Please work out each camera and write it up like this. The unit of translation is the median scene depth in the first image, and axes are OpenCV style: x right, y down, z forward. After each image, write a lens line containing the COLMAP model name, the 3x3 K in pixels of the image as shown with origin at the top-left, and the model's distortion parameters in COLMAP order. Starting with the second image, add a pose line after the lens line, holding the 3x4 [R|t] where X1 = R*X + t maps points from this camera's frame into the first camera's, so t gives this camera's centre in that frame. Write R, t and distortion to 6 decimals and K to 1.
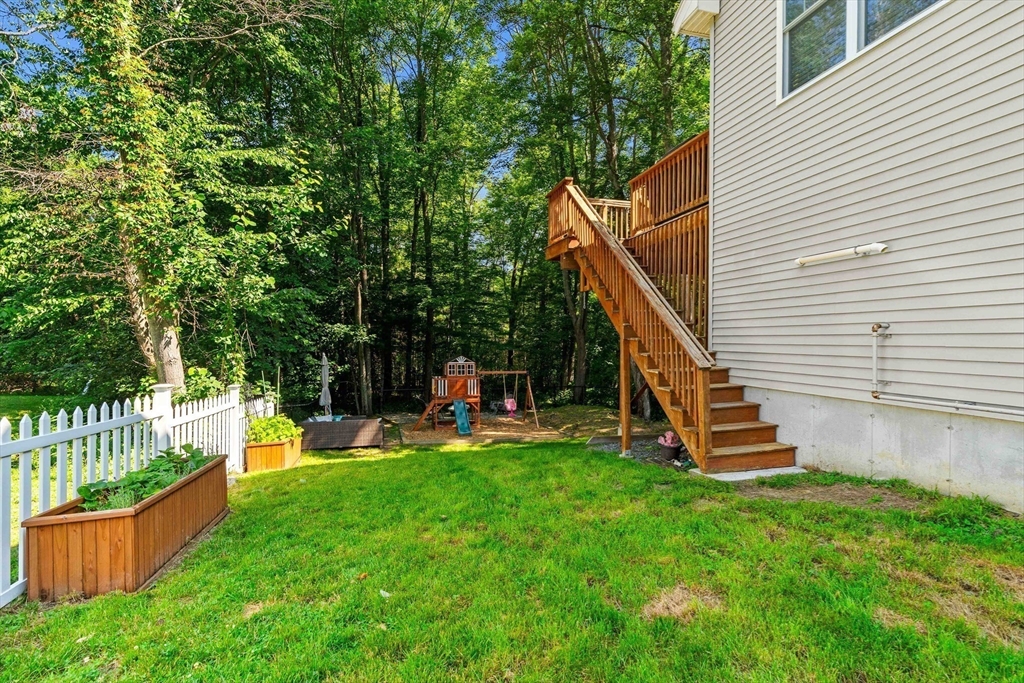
lens RADIAL K [[467.0, 0, 513.6], [0, 467.0, 344.2], [0, 0, 1]] dist [-0.009407, 0.004000]
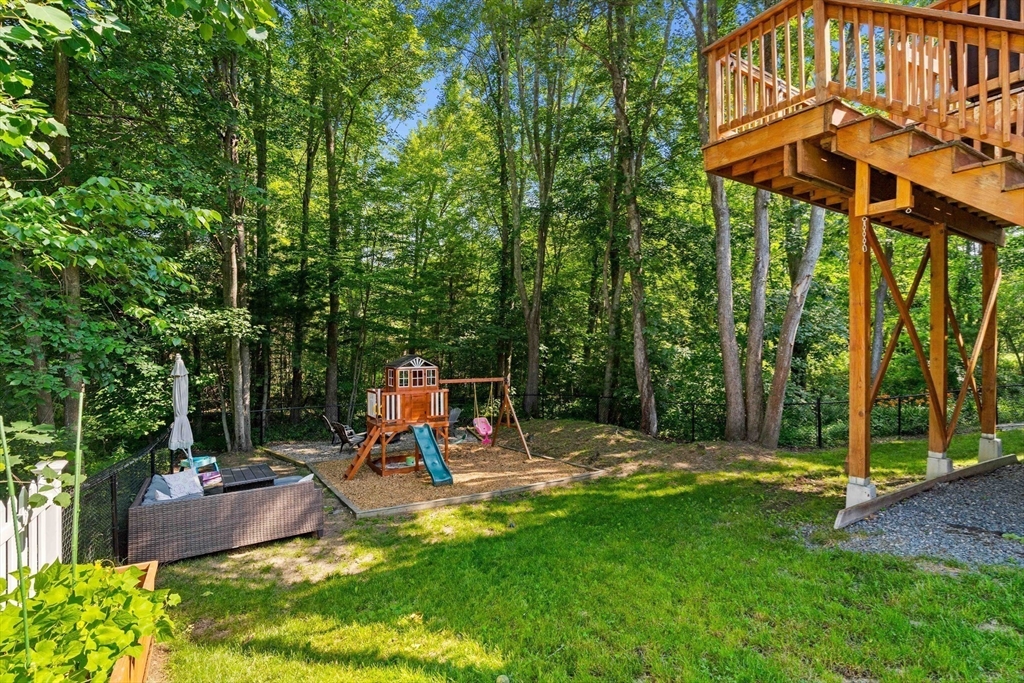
lens RADIAL K [[467.0, 0, 510.4], [0, 467.0, 339.7], [0, 0, 1]] dist [-0.009407, 0.004000]
pose [[0.960074, 0.002121, 0.279738, -0.163761], [0.001555, 0.999915, -0.012918, 0.009122], [-0.279742, 0.012837, 0.959989, 0.321891]]
